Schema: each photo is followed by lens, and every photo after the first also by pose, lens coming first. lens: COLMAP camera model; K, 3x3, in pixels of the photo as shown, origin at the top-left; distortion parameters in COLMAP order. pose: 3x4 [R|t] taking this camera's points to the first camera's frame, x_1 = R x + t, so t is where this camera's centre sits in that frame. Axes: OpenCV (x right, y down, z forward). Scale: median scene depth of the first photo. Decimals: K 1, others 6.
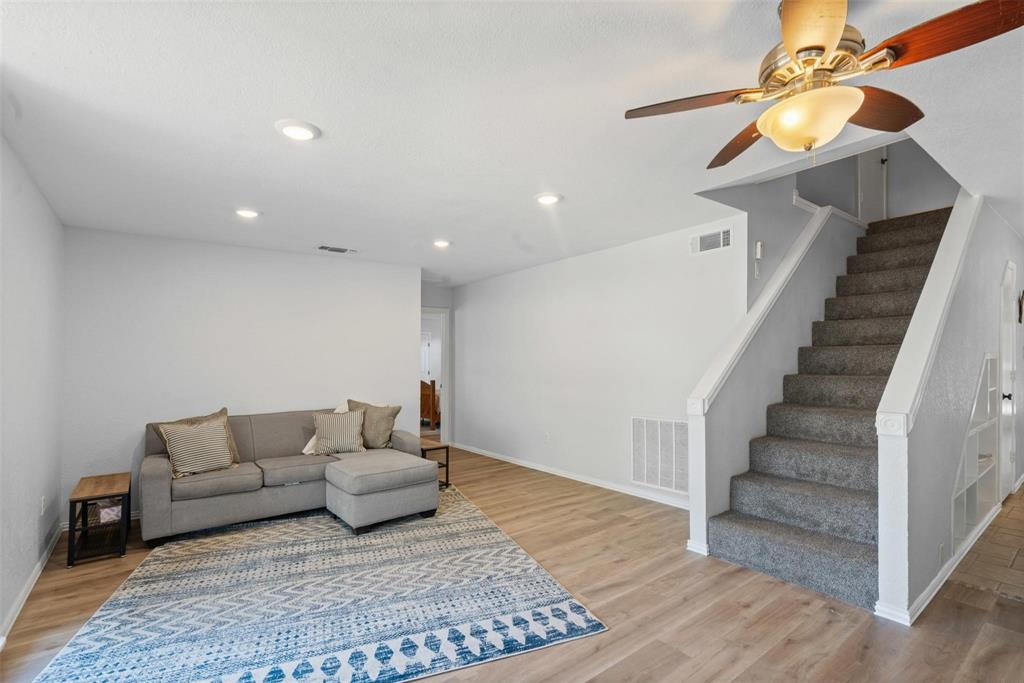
lens RADIAL K [[467.5, 0, 509.9], [0, 467.5, 365.1], [0, 0, 1]] dist [-0.001578, -0.000020]
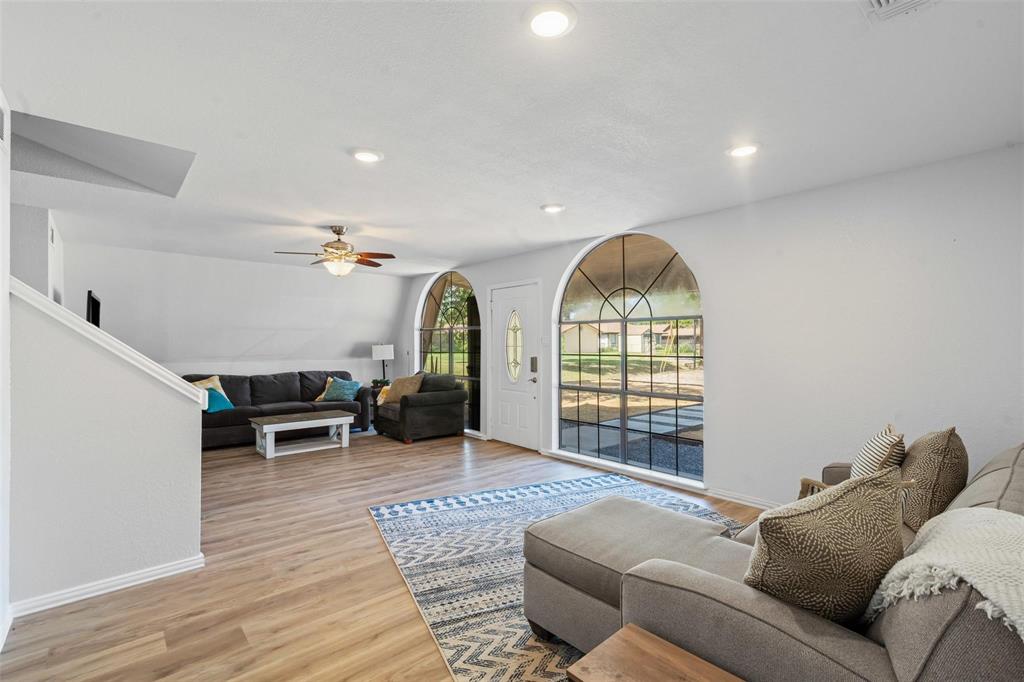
lens RADIAL K [[467.4, 0, 509.8], [0, 467.4, 344.4], [0, 0, 1]] dist [-0.002208, -0.000131]
pose [[-0.997689, 0.013825, -0.066518, -0.146280], [0.013129, 0.999855, 0.010883, -0.016459], [0.066658, 0.009984, -0.997726, 2.127690]]
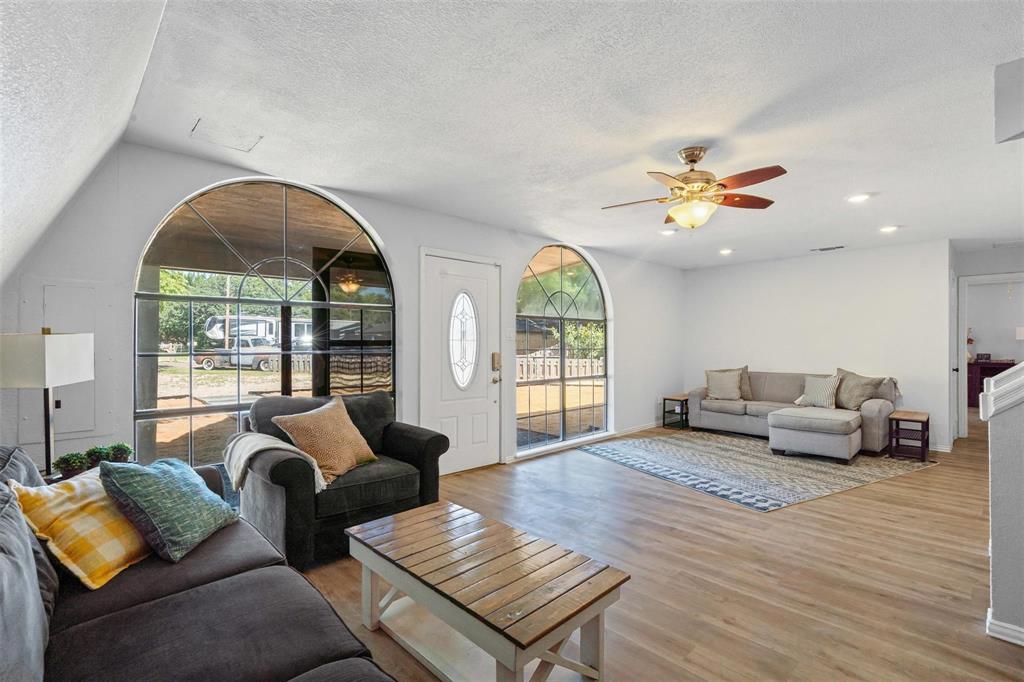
lens RADIAL K [[467.4, 0, 509.8], [0, 467.4, 344.4], [0, 0, 1]] dist [-0.002208, -0.000131]
pose [[0.113028, 0.011583, -0.993524, 1.283541], [-0.009077, 0.999902, 0.010624, 0.012654], [0.993550, 0.007818, 0.113122, 0.008926]]
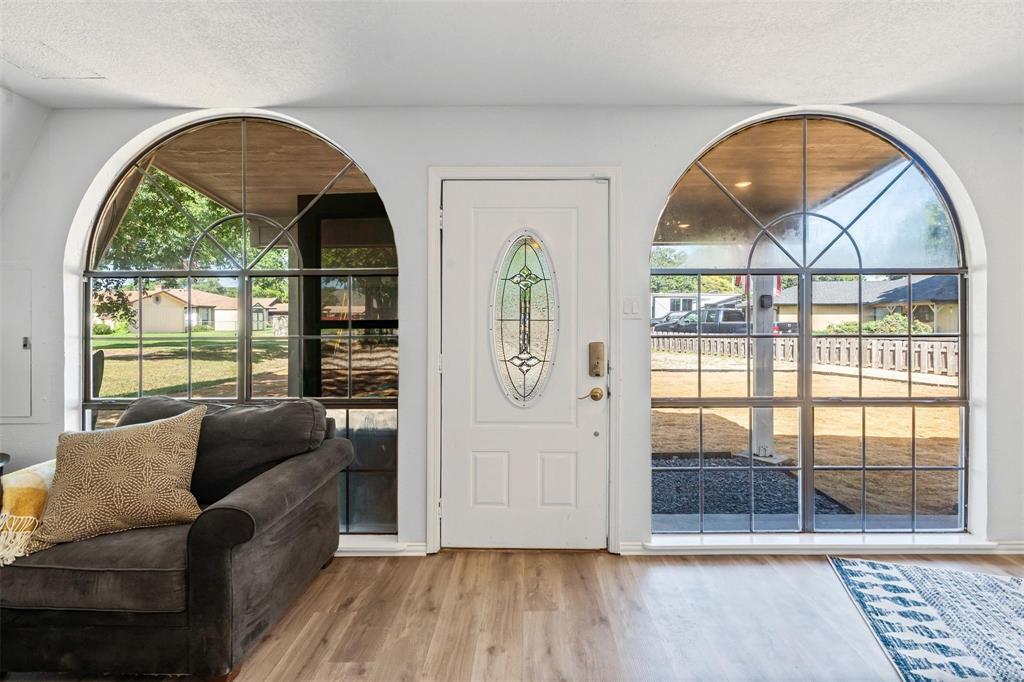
lens RADIAL K [[487.6, 0, 525.3], [0, 487.6, 321.9], [0, 0, 1]] dist [-0.000076, 0.000330]
pose [[-0.609783, 0.015809, -0.792411, 0.442649], [0.002239, 0.999831, 0.018225, 0.003591], [0.792565, 0.009339, -0.609716, 0.607658]]
